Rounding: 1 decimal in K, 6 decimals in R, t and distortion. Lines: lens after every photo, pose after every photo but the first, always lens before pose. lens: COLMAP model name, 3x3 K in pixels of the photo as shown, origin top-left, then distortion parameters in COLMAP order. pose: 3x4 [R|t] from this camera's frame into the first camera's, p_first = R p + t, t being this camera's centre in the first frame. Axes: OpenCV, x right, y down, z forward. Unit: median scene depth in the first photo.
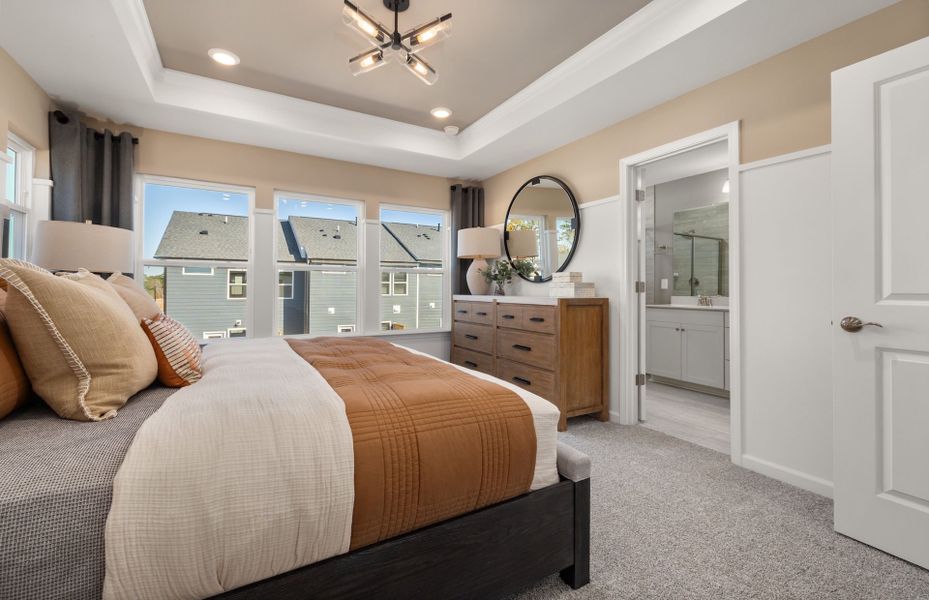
lens RADIAL K [[393.3, 0, 463.4], [0, 393.3, 286.2], [0, 0, 1]] dist [0.000760, 0.000009]
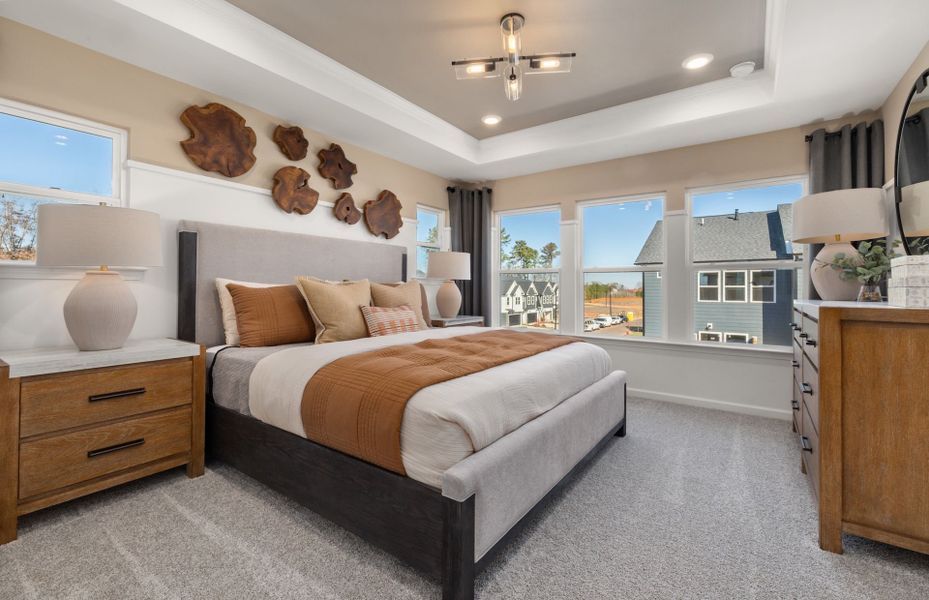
lens RADIAL K [[393.3, 0, 457.8], [0, 393.3, 289.1], [0, 0, 1]] dist [0.001006, 0.000132]
pose [[0.413592, -0.000470, -0.910462, 0.332654], [0.001658, 0.999999, 0.000237, 0.002414], [0.910461, -0.001607, 0.413592, 0.187606]]
